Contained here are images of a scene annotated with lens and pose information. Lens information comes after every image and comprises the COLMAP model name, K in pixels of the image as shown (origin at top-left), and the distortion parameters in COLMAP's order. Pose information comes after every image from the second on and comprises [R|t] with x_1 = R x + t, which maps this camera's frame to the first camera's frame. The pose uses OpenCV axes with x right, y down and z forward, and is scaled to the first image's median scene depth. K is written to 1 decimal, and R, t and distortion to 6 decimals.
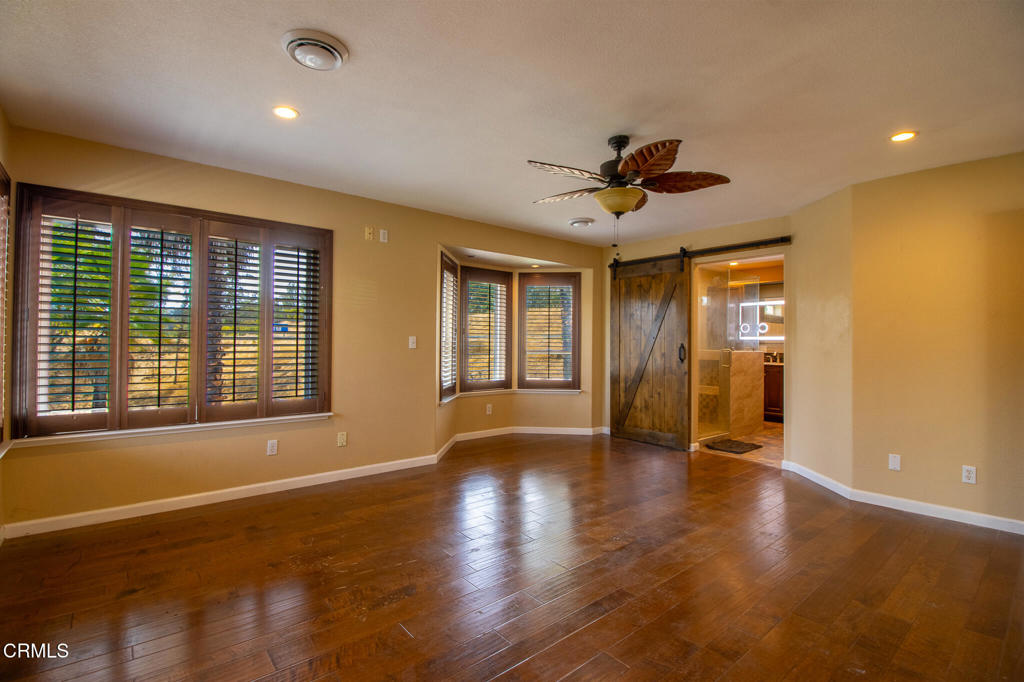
lens RADIAL K [[473.8, 0, 513.7], [0, 473.8, 338.3], [0, 0, 1]] dist [-0.008152, -0.007977]
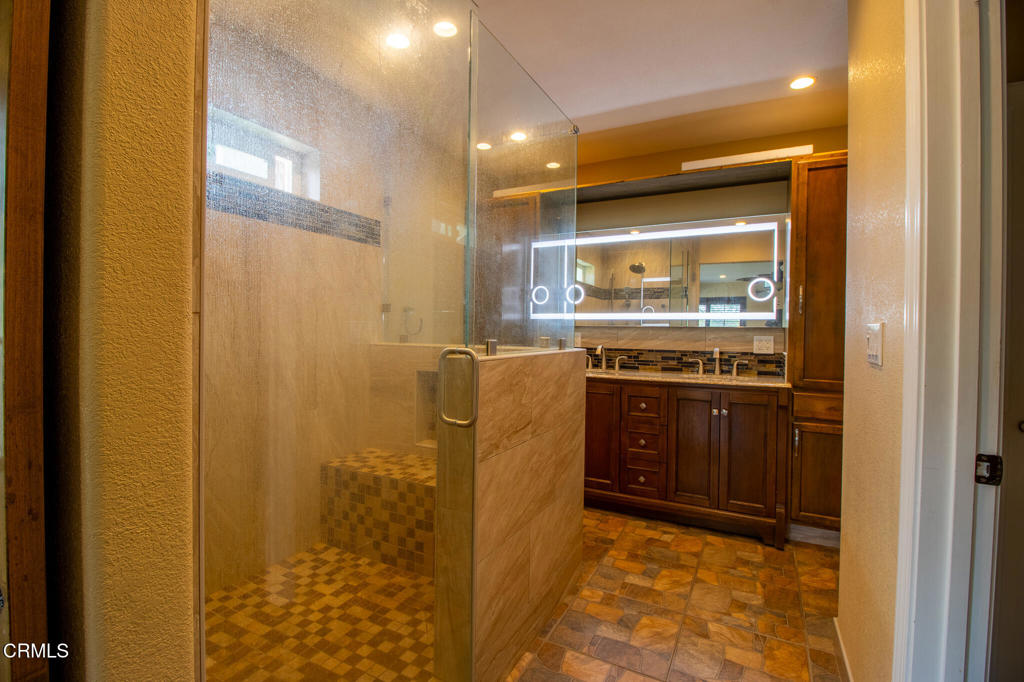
lens RADIAL K [[473.8, 0, 511.6], [0, 473.8, 337.1], [0, 0, 1]] dist [-0.008152, -0.007977]
pose [[0.926803, 0.000679, 0.375547, 0.320917], [-0.007622, 0.999826, 0.017001, 0.011568], [-0.375470, -0.018619, 0.926647, 0.644216]]
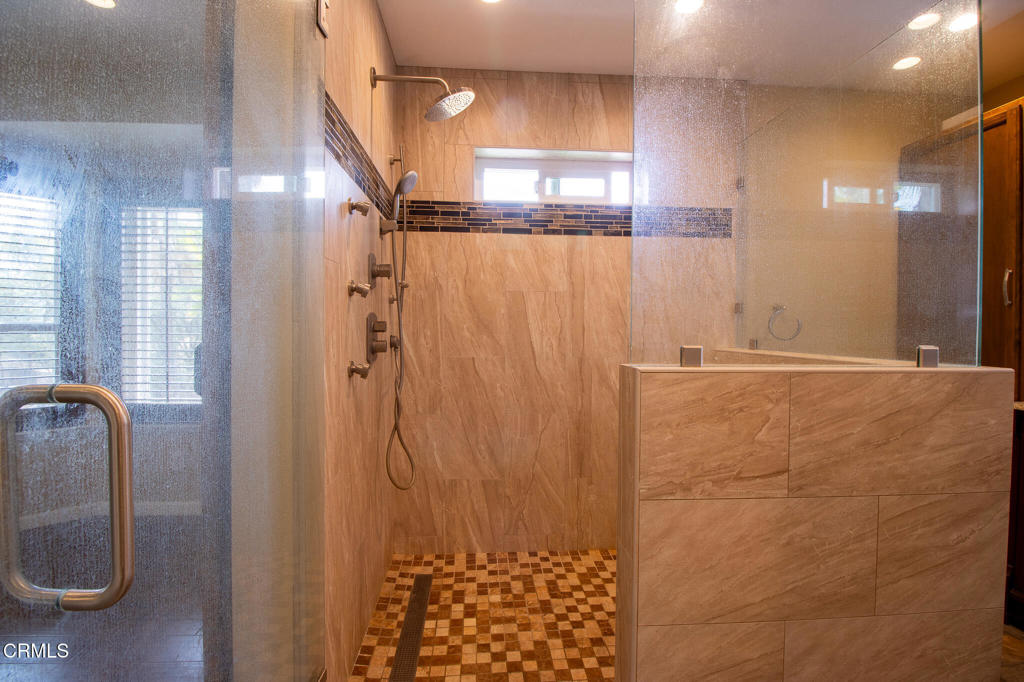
lens RADIAL K [[473.8, 0, 511.4], [0, 473.8, 339.5], [0, 0, 1]] dist [-0.008152, -0.007977]
pose [[0.804547, 0.011990, -0.593768, 0.443874], [-0.002243, 0.999850, 0.017151, 0.011680], [0.593885, -0.012467, 0.804453, 0.681316]]
